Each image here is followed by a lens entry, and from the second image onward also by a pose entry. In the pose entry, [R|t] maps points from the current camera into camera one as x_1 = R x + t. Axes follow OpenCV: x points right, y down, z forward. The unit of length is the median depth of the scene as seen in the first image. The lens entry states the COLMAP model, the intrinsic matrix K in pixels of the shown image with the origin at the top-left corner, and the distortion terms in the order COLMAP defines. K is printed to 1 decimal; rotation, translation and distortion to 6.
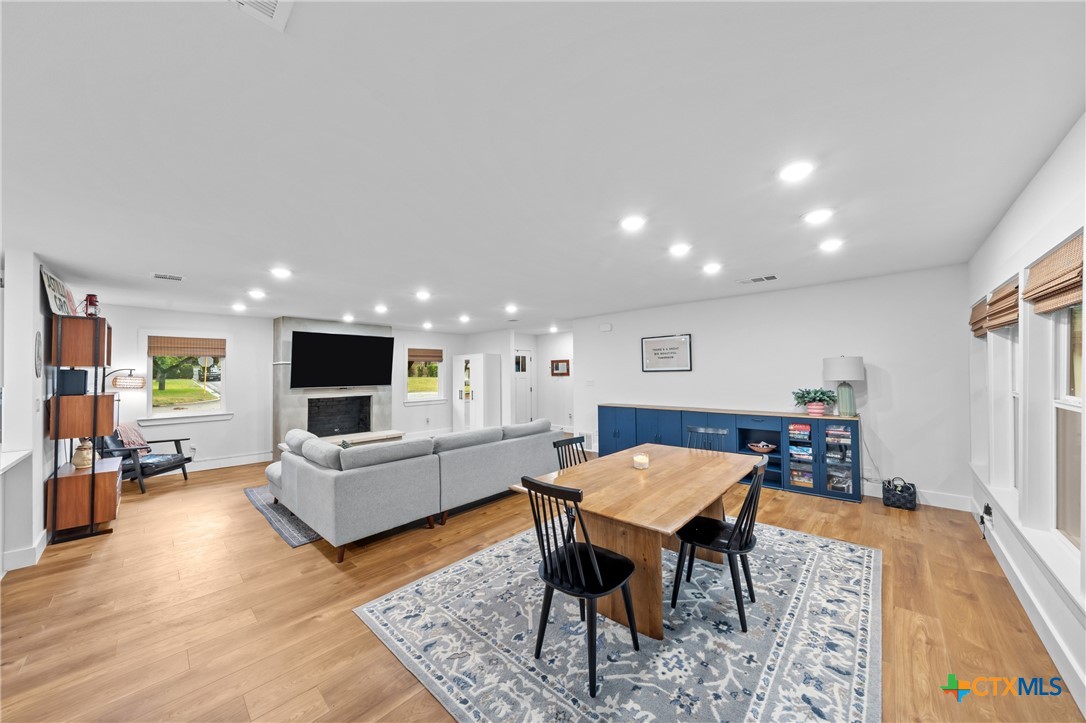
lens RADIAL K [[372.2, 0, 540.6], [0, 372.2, 364.0], [0, 0, 1]] dist [0.000235, -0.000064]
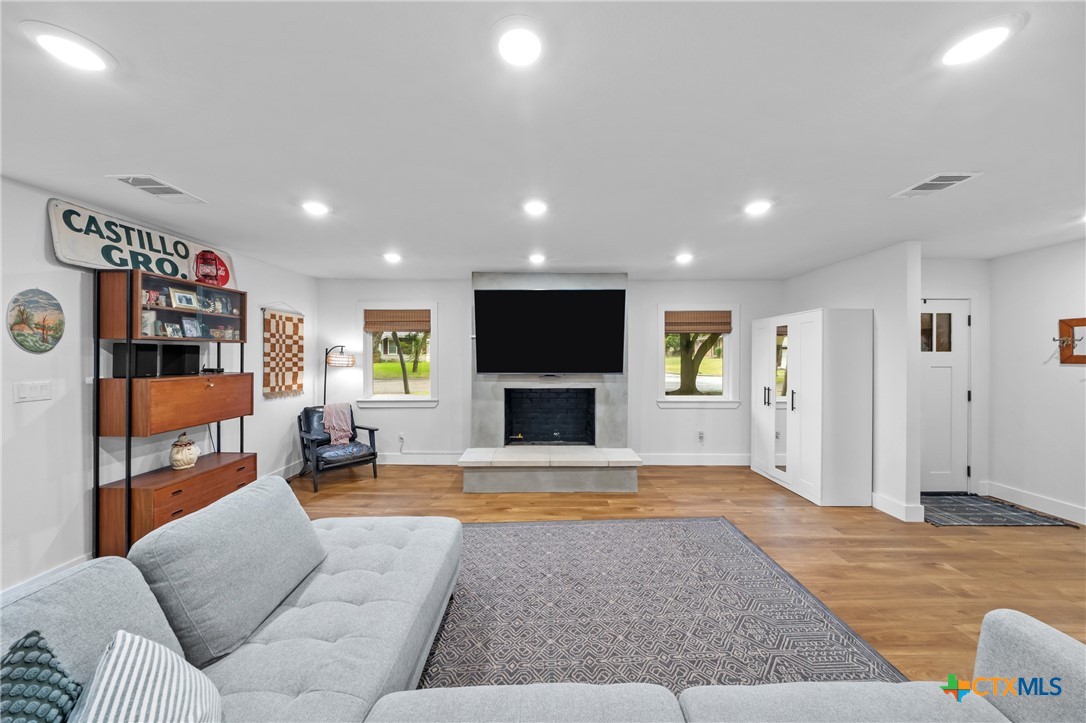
lens RADIAL K [[365.3, 0, 542.7], [0, 365.3, 353.3], [0, 0, 1]] dist [0.011151, -0.006824]
pose [[0.682872, 0.006066, -0.730513, -0.084832], [0.009895, 0.999797, 0.017552, 0.017703], [0.730471, -0.019214, 0.682673, 0.628562]]
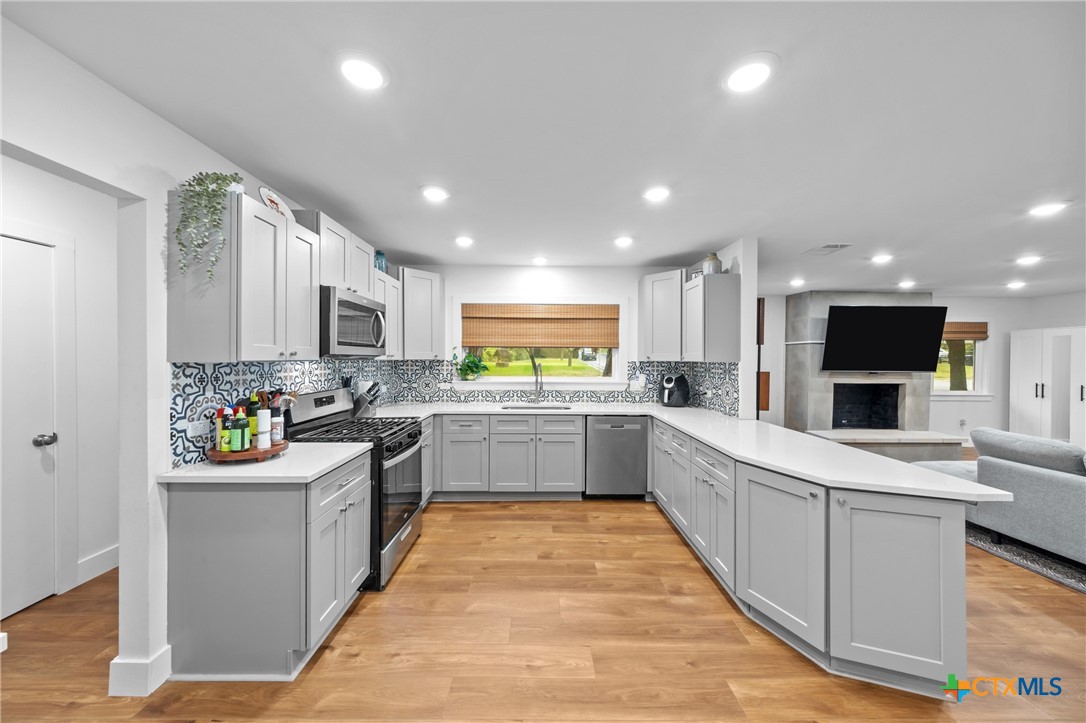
lens RADIAL K [[376.2, 0, 543.4], [0, 376.2, 358.6], [0, 0, 1]] dist [0.031200, -0.019395]
pose [[0.692238, 0.019350, -0.721410, -0.482593], [0.002681, 0.999565, 0.029384, 0.007925], [0.721665, -0.022275, 0.691884, -0.113174]]
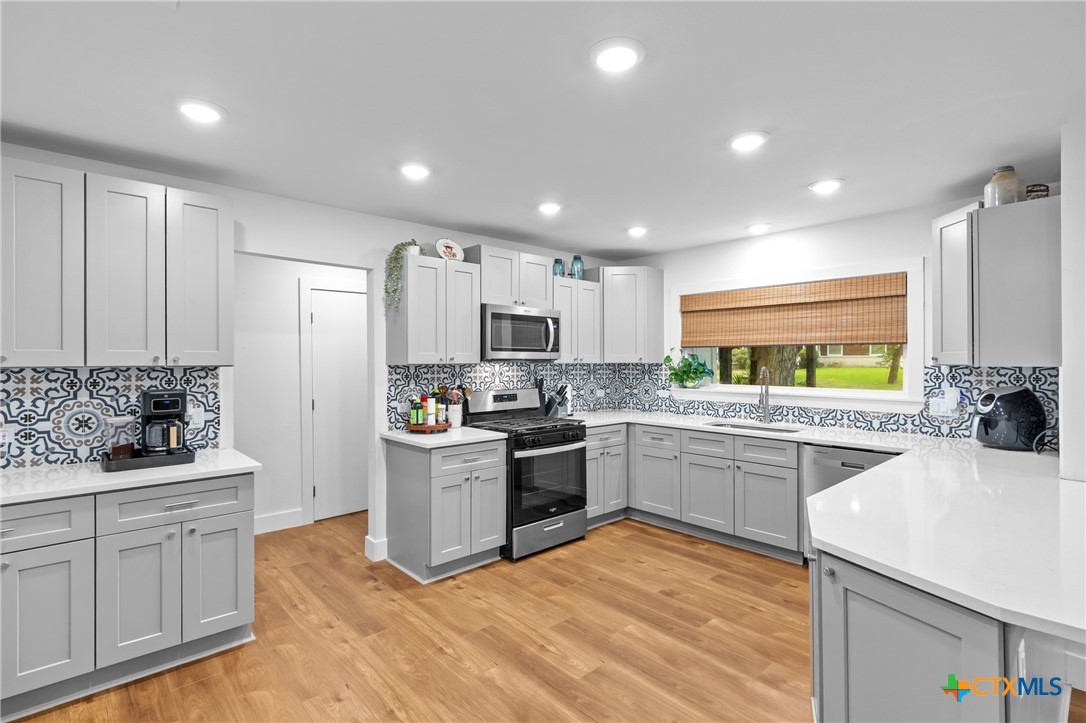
lens RADIAL K [[519.4, 0, 543.3], [0, 519.4, 359.9], [0, 0, 1]] dist [-0.000239, -0.000606]
pose [[-0.074606, 0.014997, -0.997100, -0.267869], [0.026982, 0.999551, 0.013015, 0.009174], [0.996848, -0.025933, -0.074978, 0.116927]]
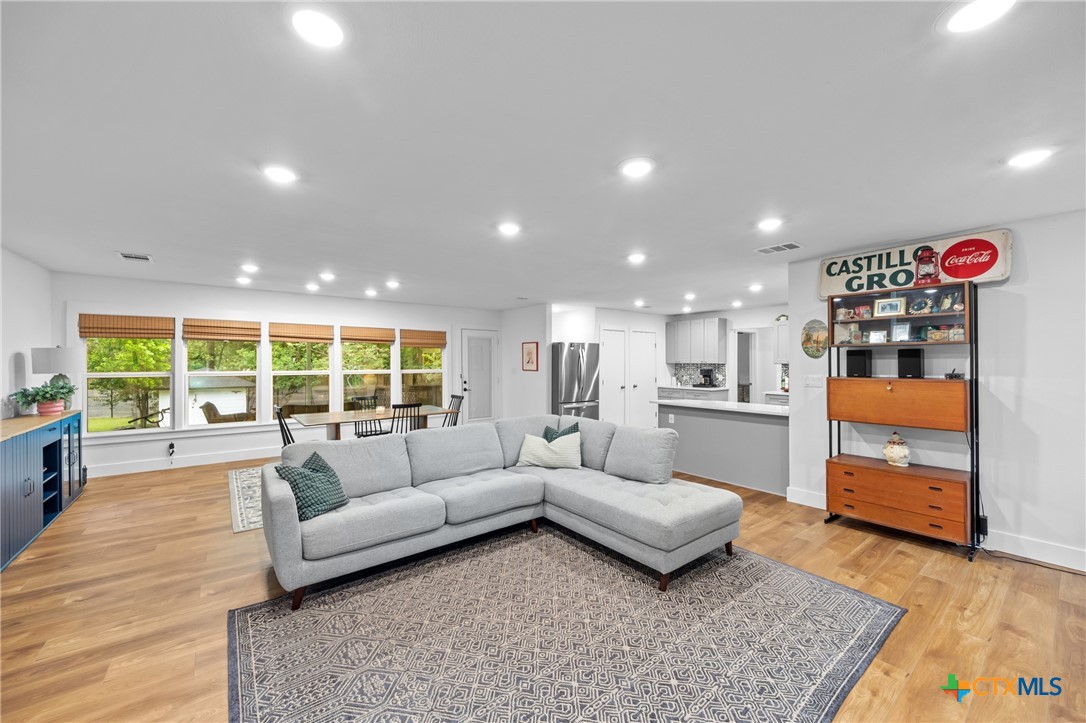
lens RADIAL K [[419.9, 0, 541.2], [0, 419.9, 360.3], [0, 0, 1]] dist [-0.003337, -0.000296]
pose [[-0.986895, 0.013758, 0.160777, -0.361212], [0.009042, 0.999508, -0.030027, 0.039173], [-0.161111, -0.028180, -0.986534, 1.264757]]
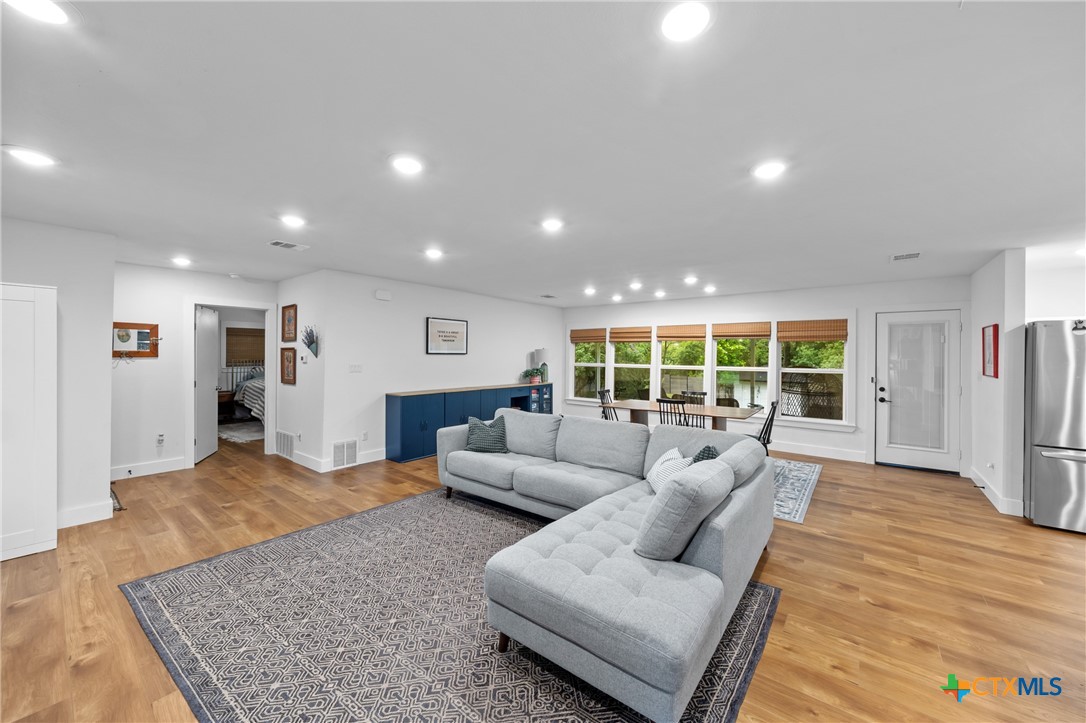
lens RADIAL K [[403.3, 0, 539.7], [0, 403.3, 358.6], [0, 0, 1]] dist [0.000758, -0.002846]
pose [[-0.077428, 0.007961, 0.996966, -0.742088], [-0.032698, 0.999410, -0.010520, 0.033344], [-0.996462, -0.033413, -0.077122, 0.809198]]
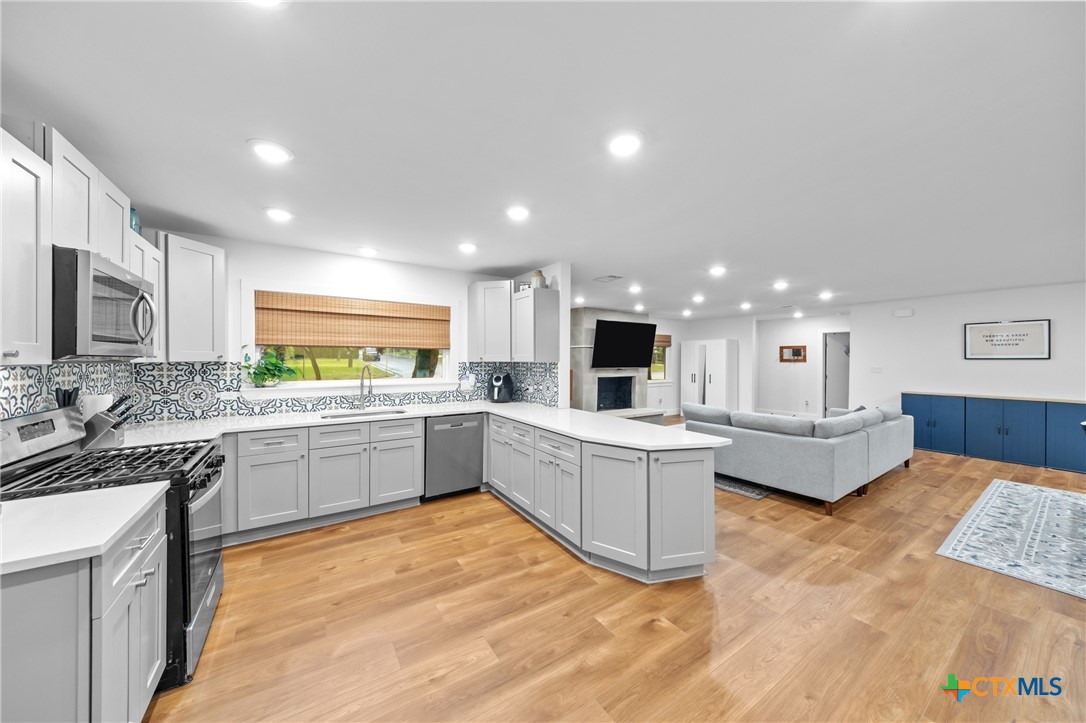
lens RADIAL K [[365.0, 0, 541.7], [0, 365.0, 358.4], [0, 0, 1]] dist [-0.001599, -0.000064]
pose [[0.971272, 0.017202, -0.237349, -0.558972], [-0.011441, 0.999606, 0.025627, 0.007114], [0.237696, -0.022175, 0.971086, -0.161361]]
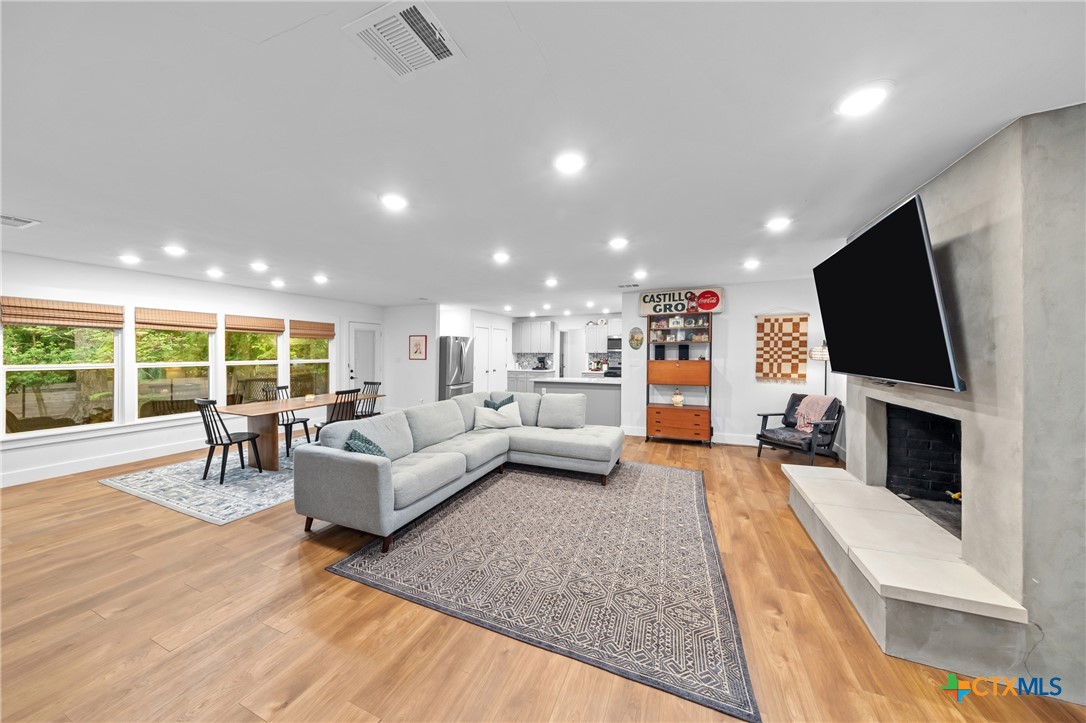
lens RADIAL K [[353.1, 0, 540.8], [0, 353.1, 359.6], [0, 0, 1]] dist [-0.004228, -0.000192]
pose [[-0.939095, 0.021948, -0.342957, -0.096843], [0.022062, 0.999750, 0.003568, 0.037896], [0.342950, -0.004215, -0.939344, 1.357823]]
